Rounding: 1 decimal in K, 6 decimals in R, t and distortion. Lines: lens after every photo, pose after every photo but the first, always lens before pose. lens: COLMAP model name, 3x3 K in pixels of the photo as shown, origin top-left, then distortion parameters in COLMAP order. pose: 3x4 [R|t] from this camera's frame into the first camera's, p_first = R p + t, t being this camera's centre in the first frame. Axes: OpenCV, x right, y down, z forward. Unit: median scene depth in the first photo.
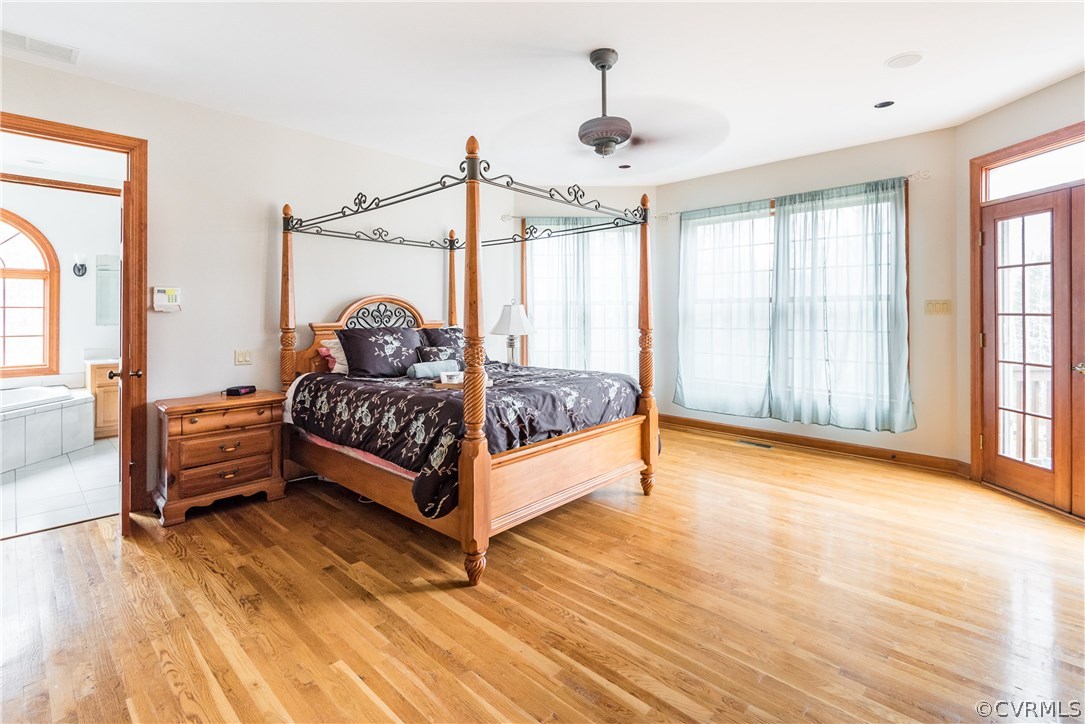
lens RADIAL K [[501.2, 0, 539.3], [0, 501.2, 313.4], [0, 0, 1]] dist [0.007108, -0.005125]
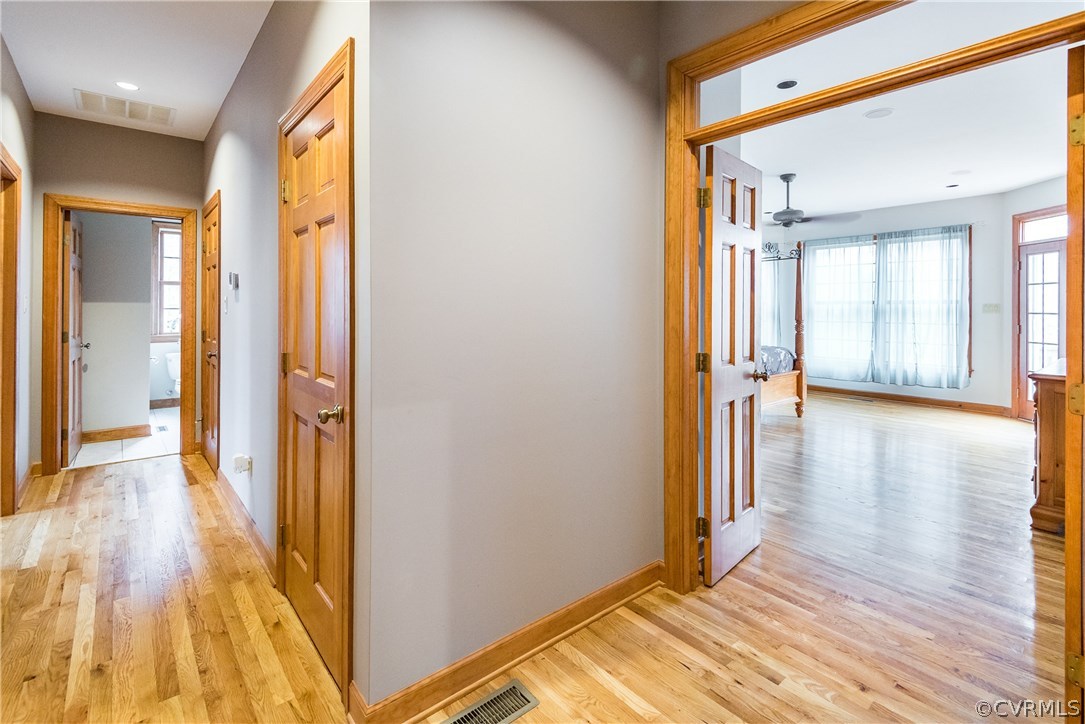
lens RADIAL K [[501.2, 0, 546.0], [0, 501.2, 308.1], [0, 0, 1]] dist [0.007108, -0.005125]
pose [[0.993394, 0.006451, -0.114571, -0.420367], [-0.006619, 0.999978, -0.001082, -0.002801], [0.114562, 0.001833, 0.993414, -0.744751]]
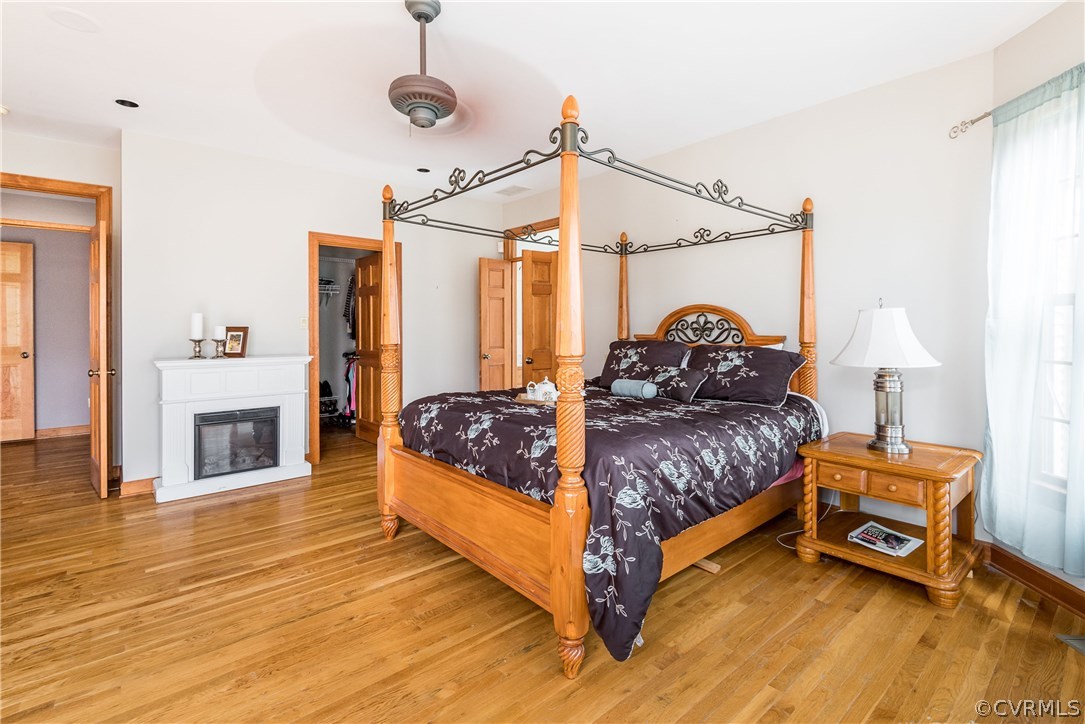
lens RADIAL K [[501.2, 0, 551.4], [0, 501.2, 329.4], [0, 0, 1]] dist [0.007108, -0.005125]
pose [[-0.090324, 0.009807, -0.995864, 0.519190], [0.000668, 0.999952, 0.009786, -0.001872], [0.995912, 0.000219, -0.090326, 0.724438]]
